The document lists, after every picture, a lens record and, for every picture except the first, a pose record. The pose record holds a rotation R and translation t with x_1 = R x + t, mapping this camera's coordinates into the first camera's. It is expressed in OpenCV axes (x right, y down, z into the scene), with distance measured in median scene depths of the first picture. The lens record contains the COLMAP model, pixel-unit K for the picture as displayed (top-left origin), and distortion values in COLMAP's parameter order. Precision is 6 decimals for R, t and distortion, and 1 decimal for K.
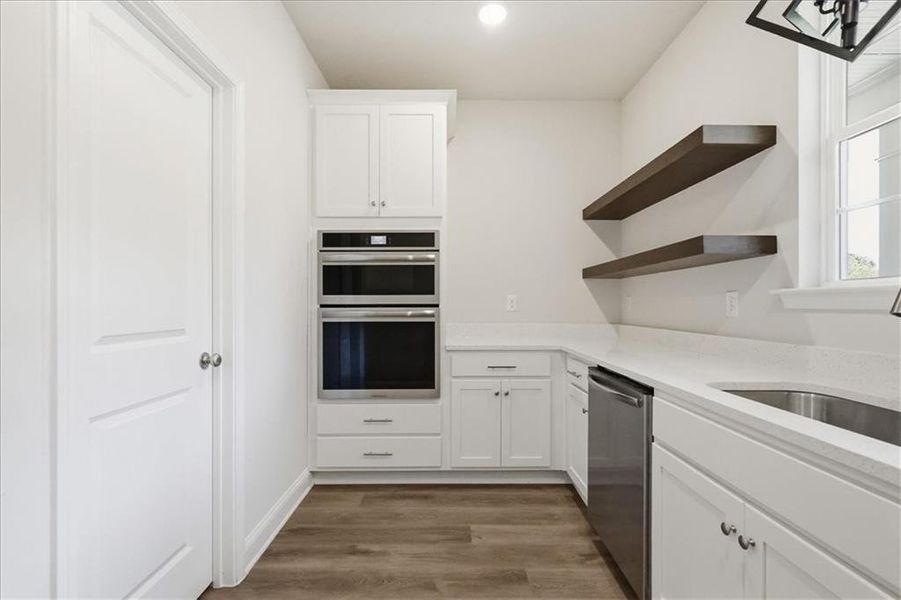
lens RADIAL K [[410.0, 0, 450.1], [0, 410.0, 303.2], [0, 0, 1]] dist [-0.002380, 0.001275]
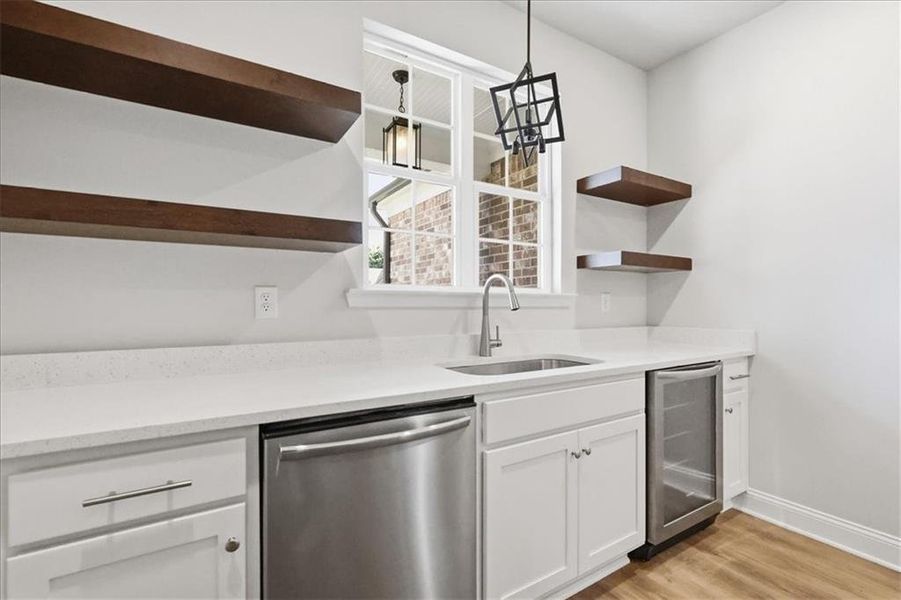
lens RADIAL K [[410.0, 0, 457.7], [0, 410.0, 301.6], [0, 0, 1]] dist [-0.002380, 0.001275]
pose [[-0.527465, 0.000632, 0.849576, -0.144859], [-0.007448, 0.999958, -0.005368, 0.001498], [-0.849544, -0.009159, -0.527438, 0.854422]]
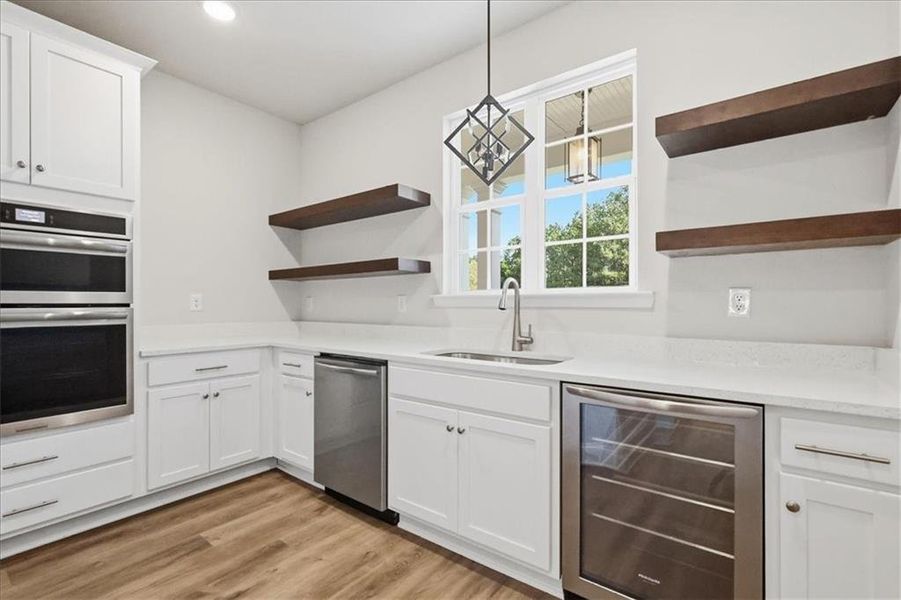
lens RADIAL K [[410.0, 0, 451.8], [0, 410.0, 302.7], [0, 0, 1]] dist [-0.002380, 0.001275]
pose [[0.611794, 0.002706, 0.791012, -0.295286], [-0.002809, 0.999995, -0.001247, 0.000005], [-0.791012, -0.001459, 0.611799, -0.043743]]
